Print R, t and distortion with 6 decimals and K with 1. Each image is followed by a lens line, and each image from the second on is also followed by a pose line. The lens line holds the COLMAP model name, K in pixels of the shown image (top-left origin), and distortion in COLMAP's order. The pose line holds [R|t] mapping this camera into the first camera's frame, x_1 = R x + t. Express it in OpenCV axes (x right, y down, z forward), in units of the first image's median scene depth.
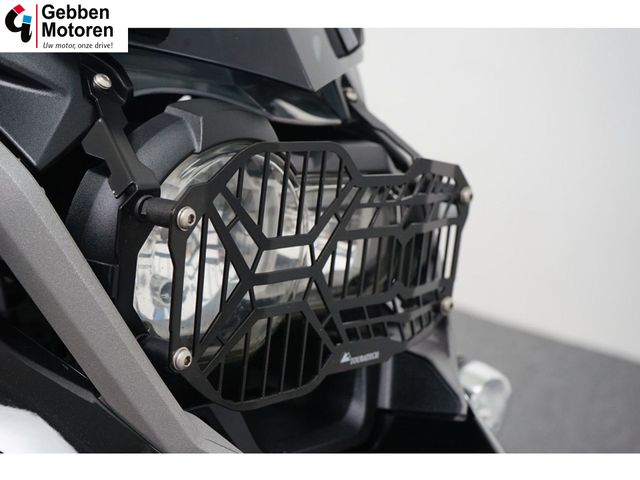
lens RADIAL K [[1173.6, 0, 320.0], [0, 1173.6, 240.0], [0, 0, 1]] dist [0.013518, 0.033069]
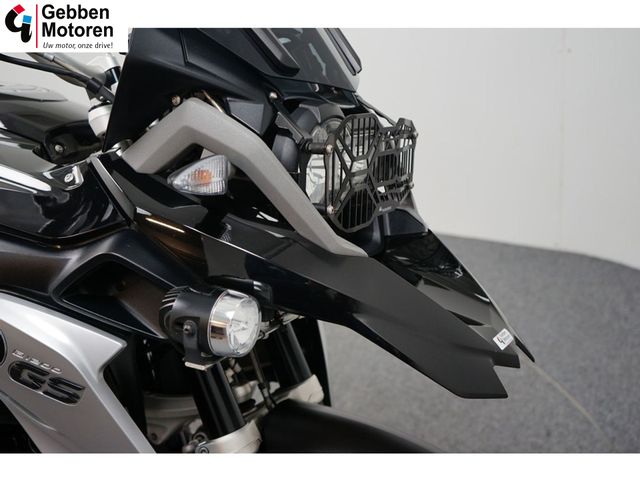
lens RADIAL K [[763.5, 0, 320.0], [0, 763.5, 240.0], [0, 0, 1]] dist [-0.005270, 0.009589]
pose [[0.982557, -0.116372, 0.145046, -0.336070], [0.107377, 0.991863, 0.068399, 0.049425], [-0.151825, -0.051632, 0.987058, -0.469855]]
